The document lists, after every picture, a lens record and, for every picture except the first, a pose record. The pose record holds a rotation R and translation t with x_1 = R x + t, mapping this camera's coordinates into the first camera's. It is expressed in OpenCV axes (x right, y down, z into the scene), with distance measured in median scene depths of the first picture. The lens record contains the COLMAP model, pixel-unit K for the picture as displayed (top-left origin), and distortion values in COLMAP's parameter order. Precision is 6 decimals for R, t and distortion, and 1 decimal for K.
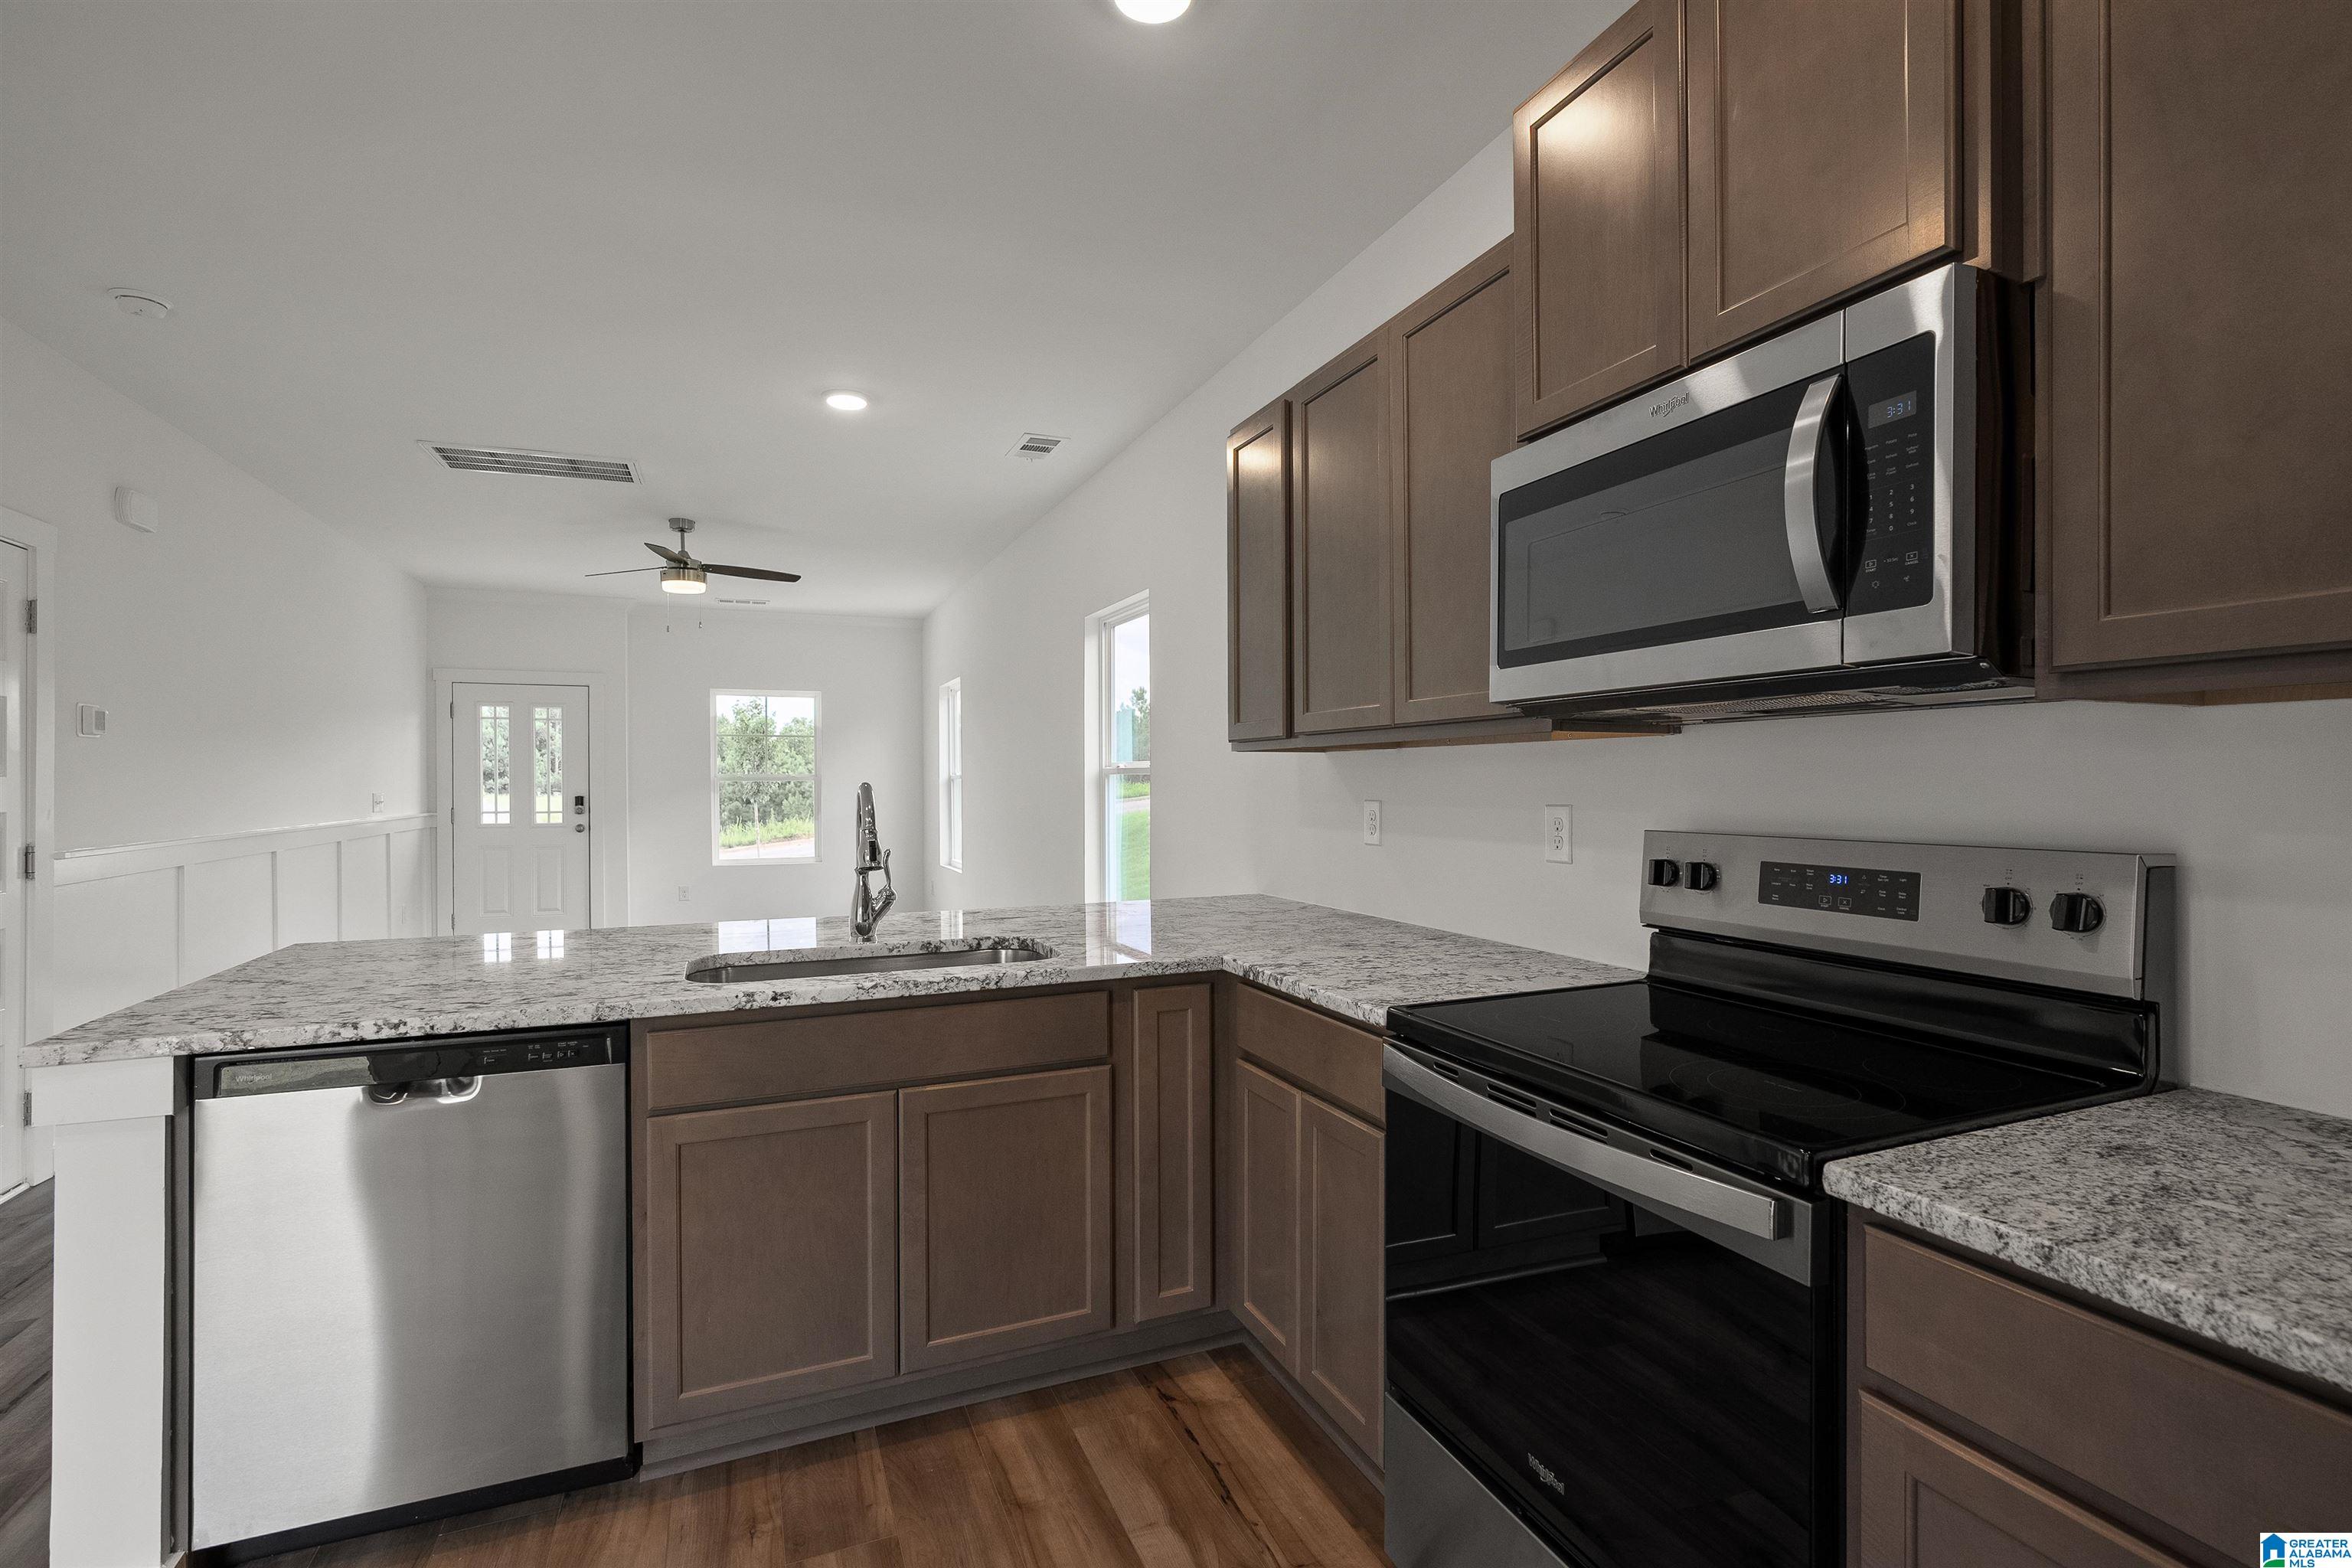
lens RADIAL K [[1068.2, 0, 1183.3], [0, 1068.2, 791.0], [0, 0, 1]] dist [-0.000012, 0.000059]
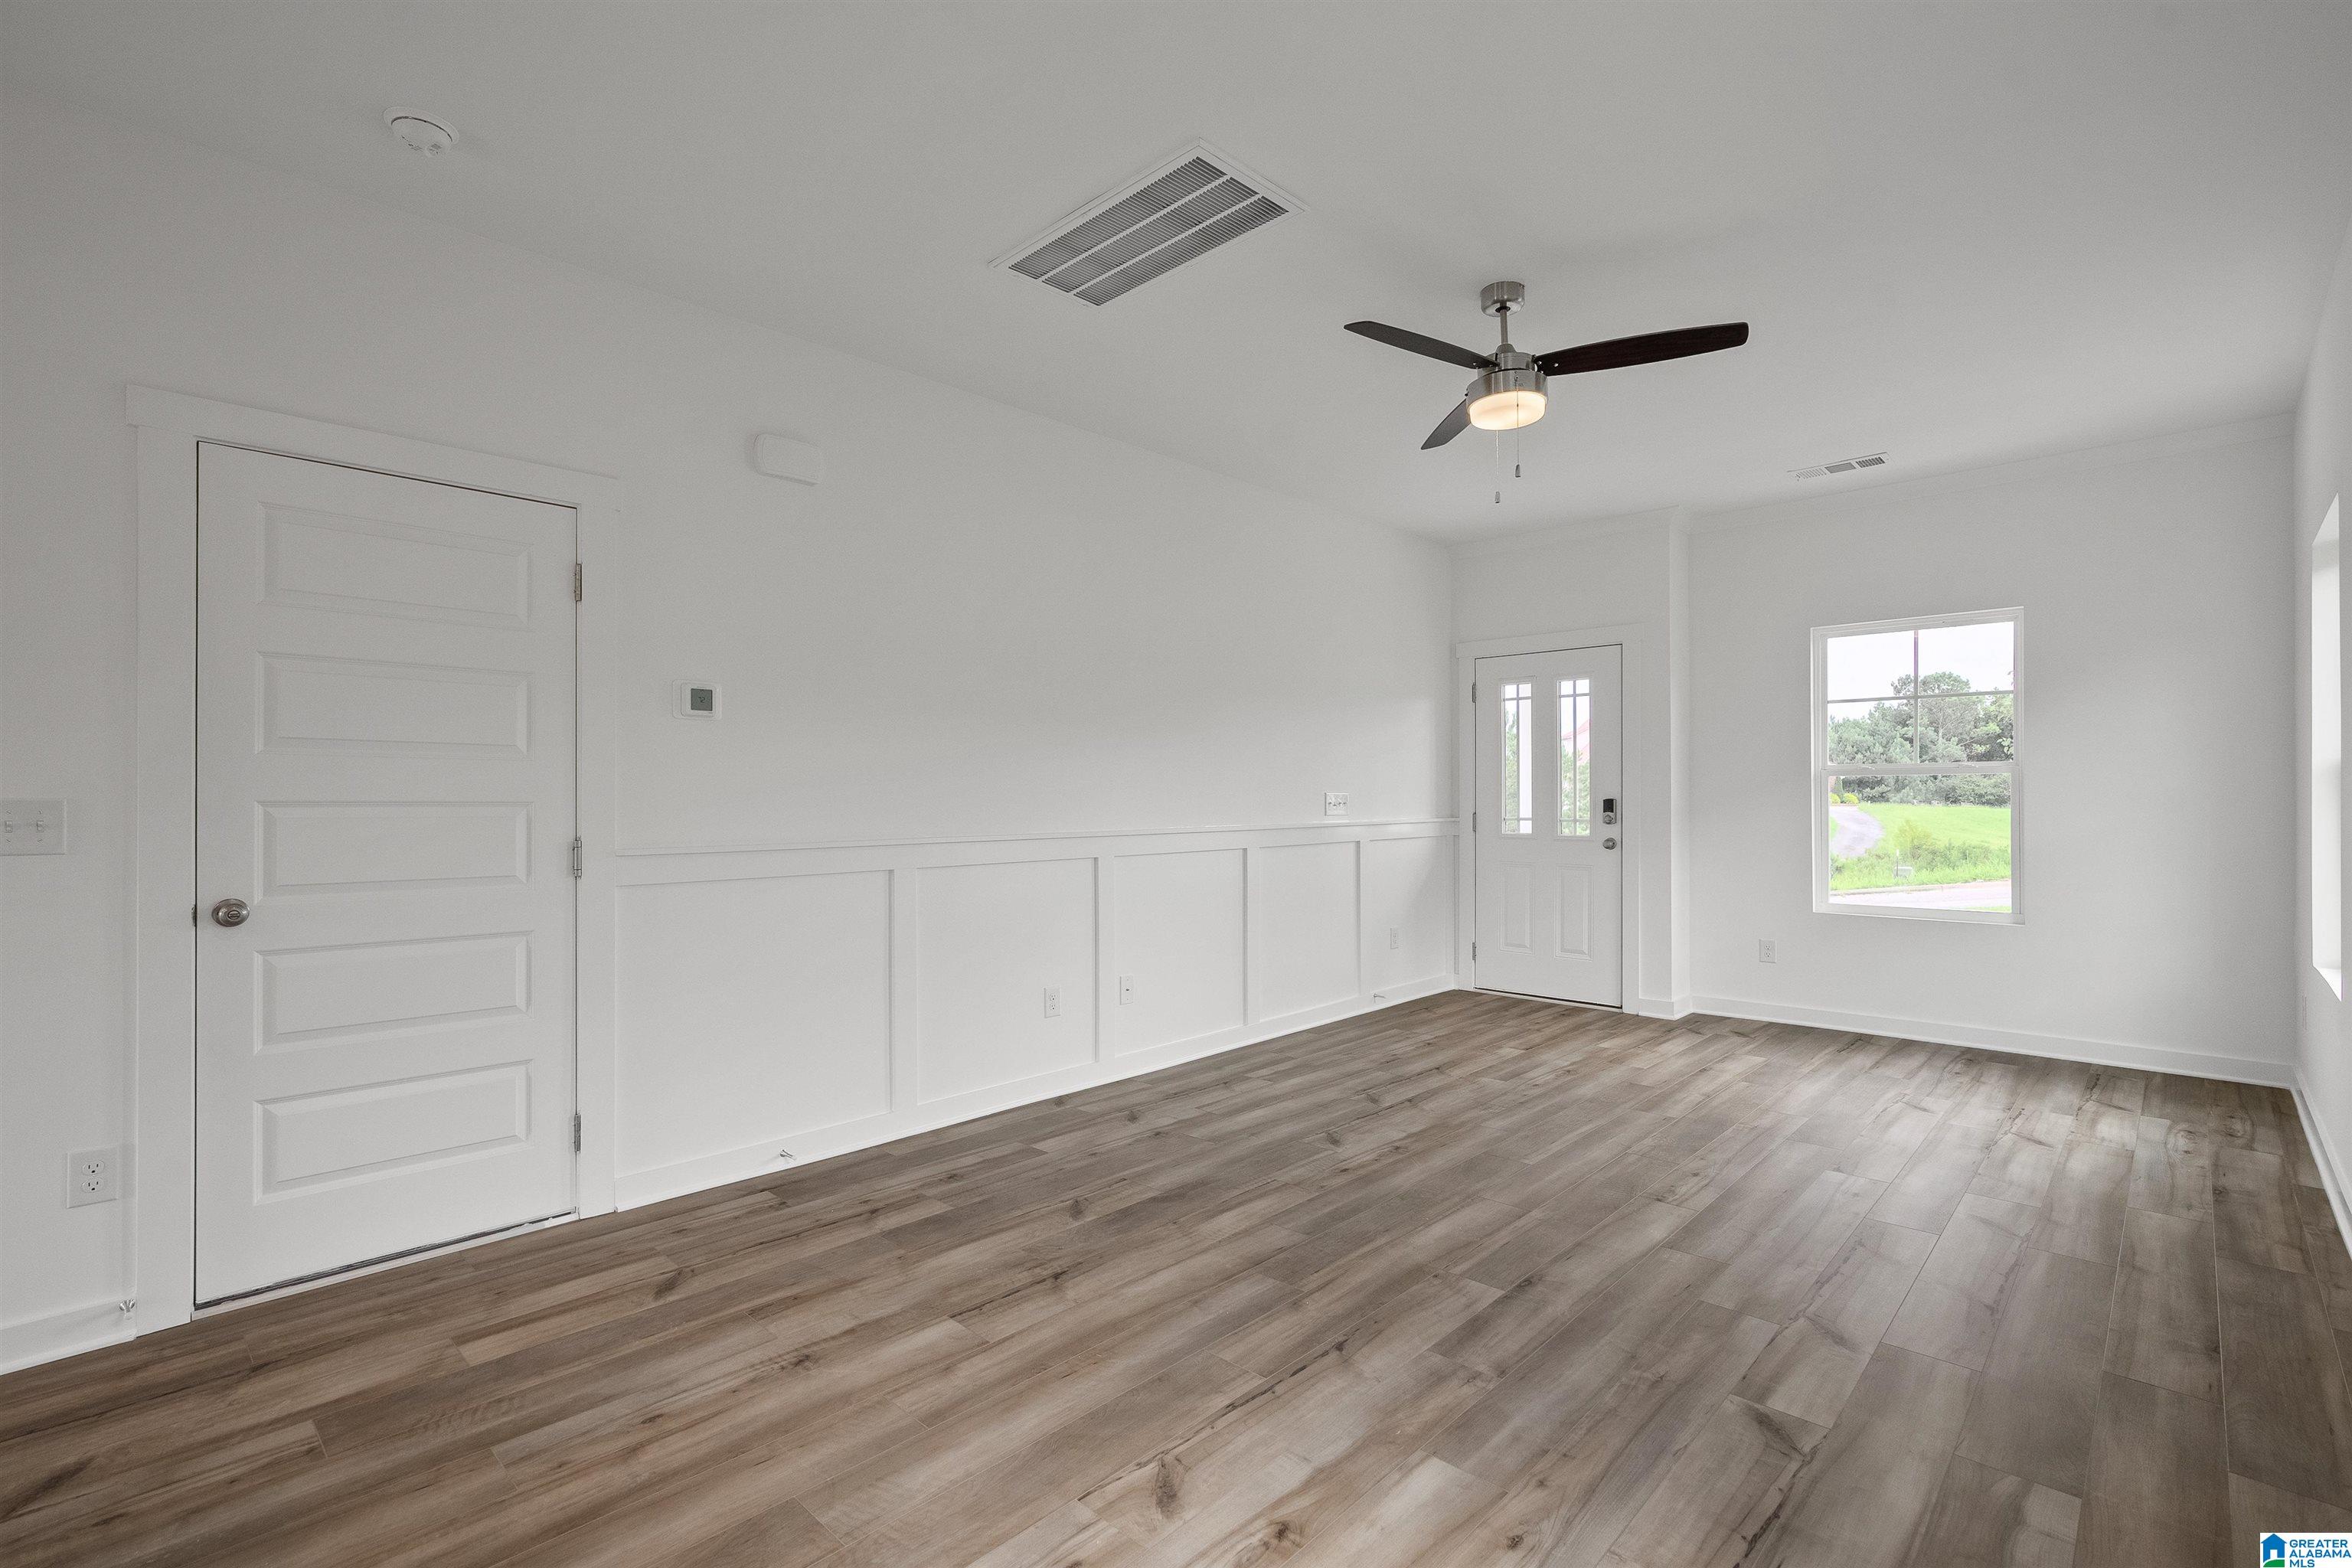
lens RADIAL K [[1065.8, 0, 1201.2], [0, 1065.8, 798.4], [0, 0, 1]] dist [-0.019448, 0.010903]
pose [[0.408917, 0.001933, -0.912569, -0.026842], [-0.005495, 0.999985, -0.000344, 0.006545], [0.912555, 0.005156, 0.408922, 0.475841]]
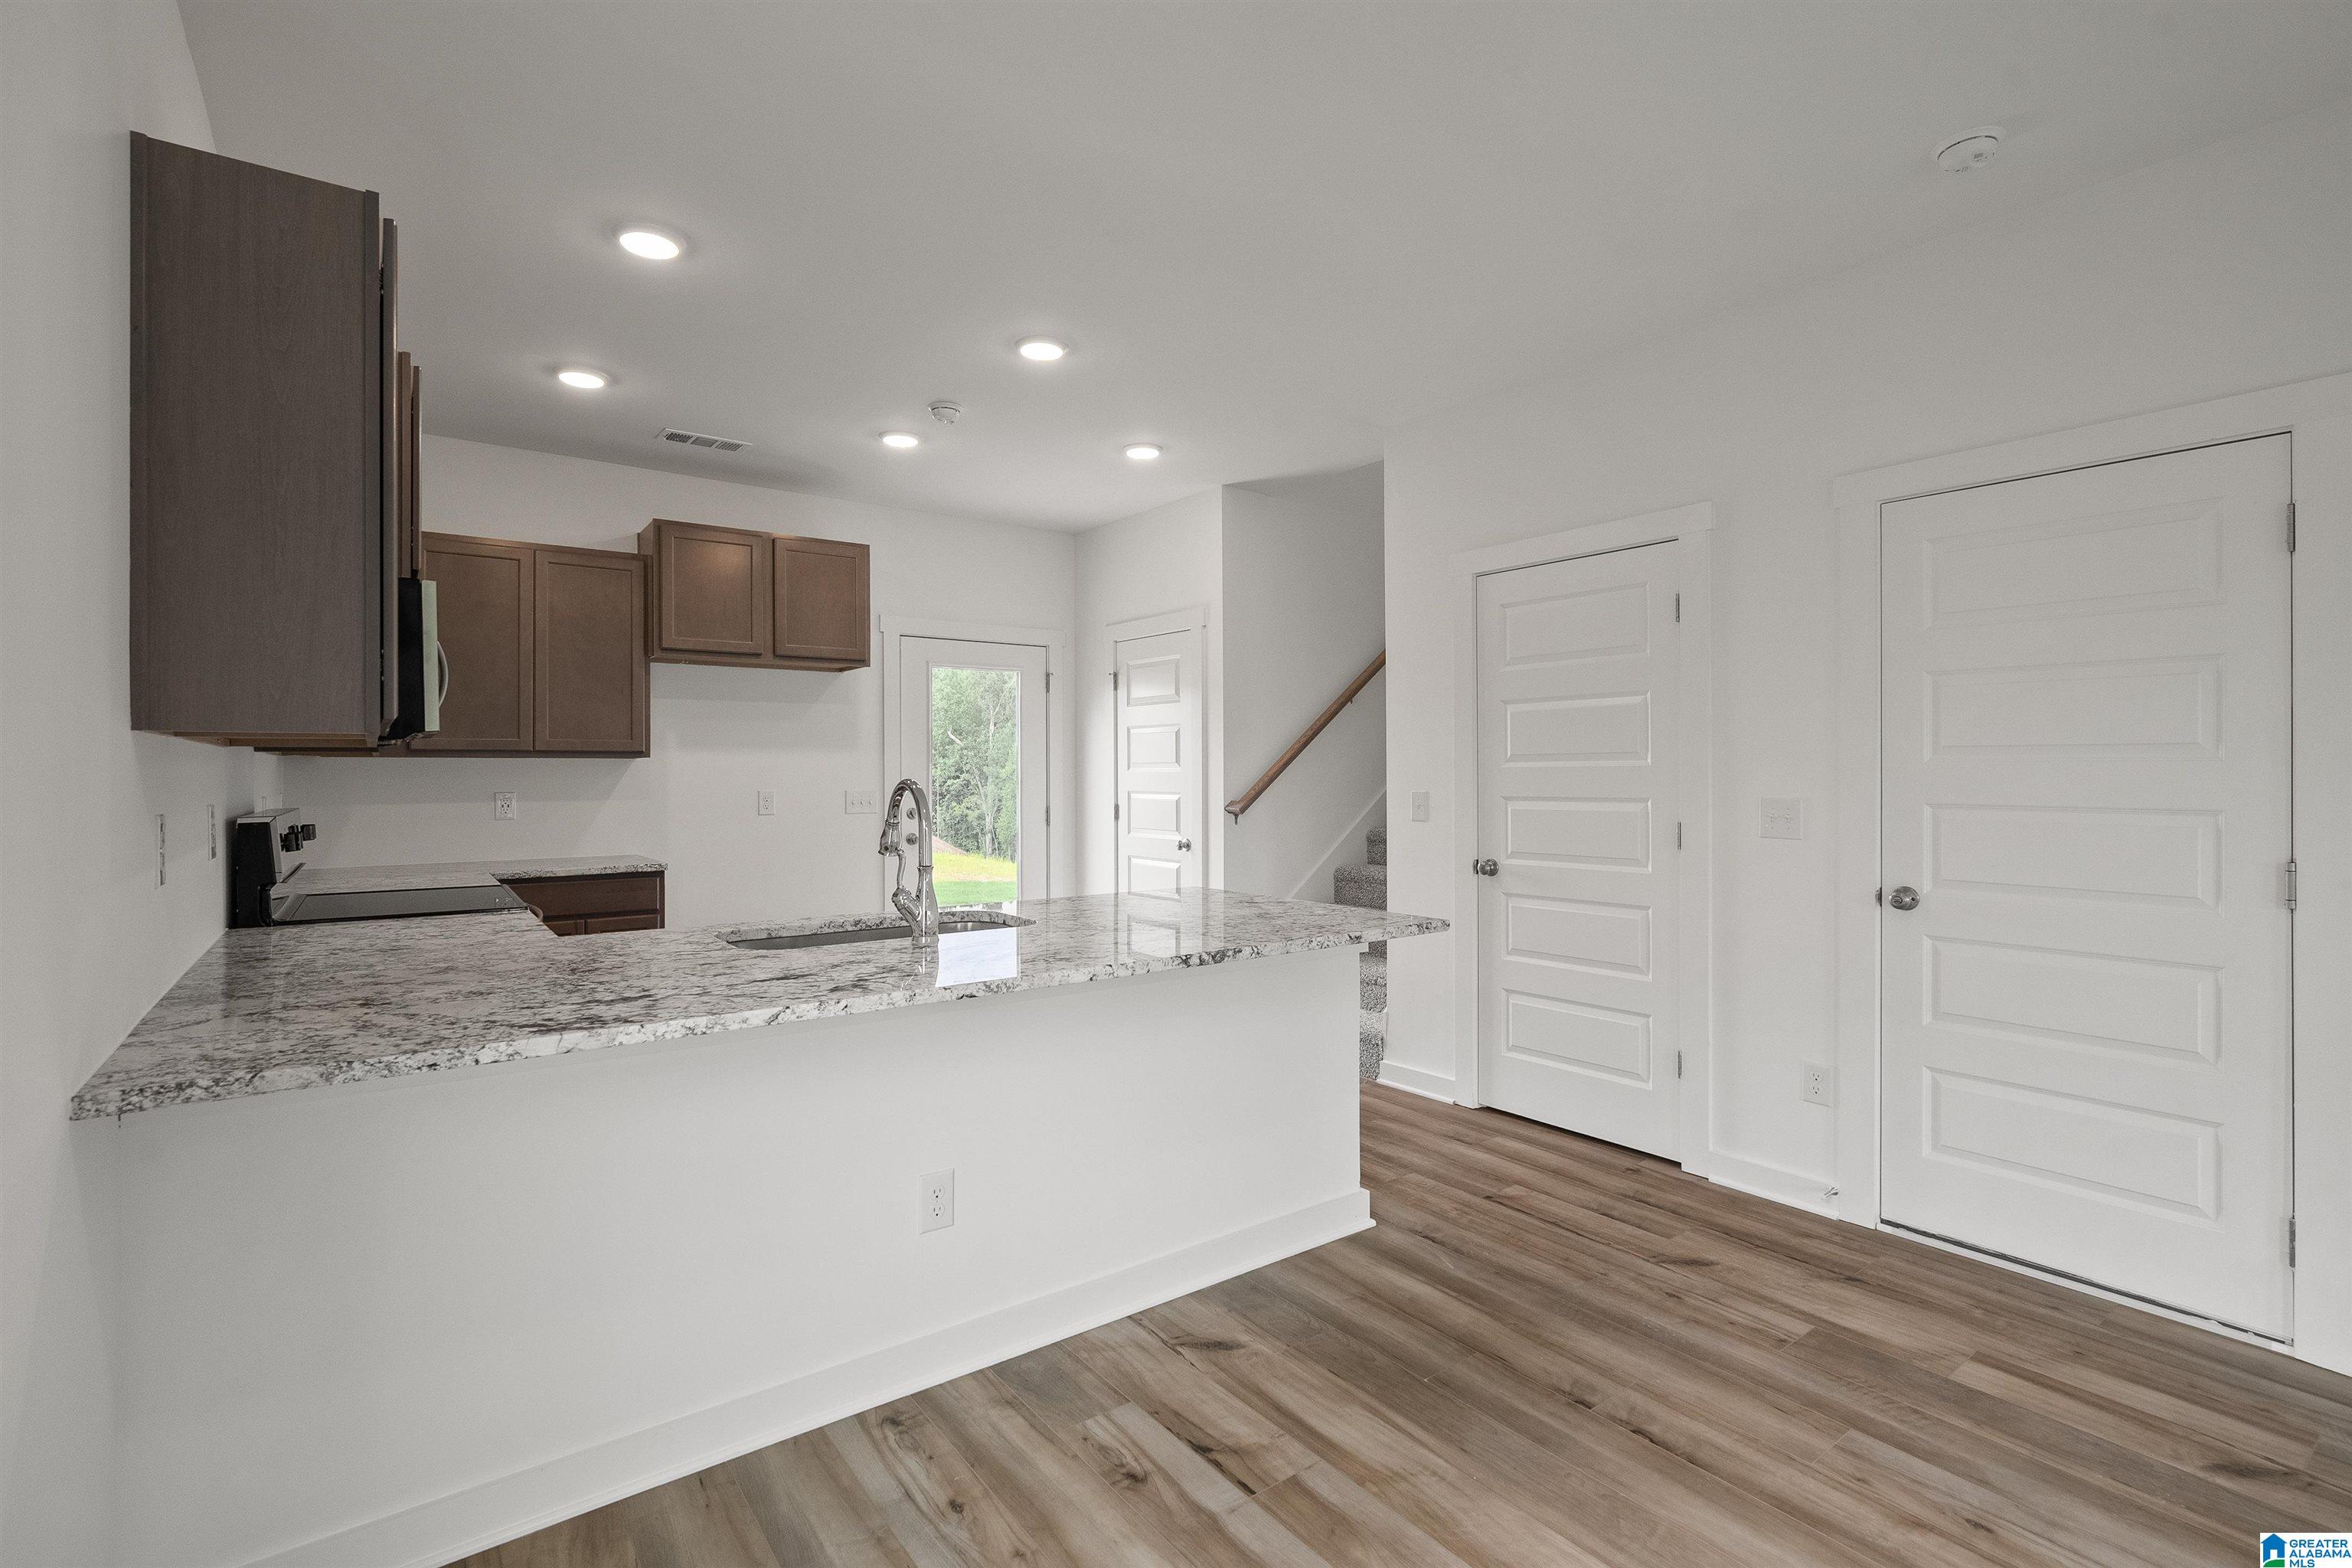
lens RADIAL K [[1069.6, 0, 1160.8], [0, 1069.6, 767.0], [0, 0, 1]] dist [0.003946, 0.001511]
pose [[-0.972717, 0.006955, -0.231891, -0.091750], [0.006279, 0.999974, 0.003655, -0.006477], [0.231910, 0.002099, -0.972735, 0.641195]]
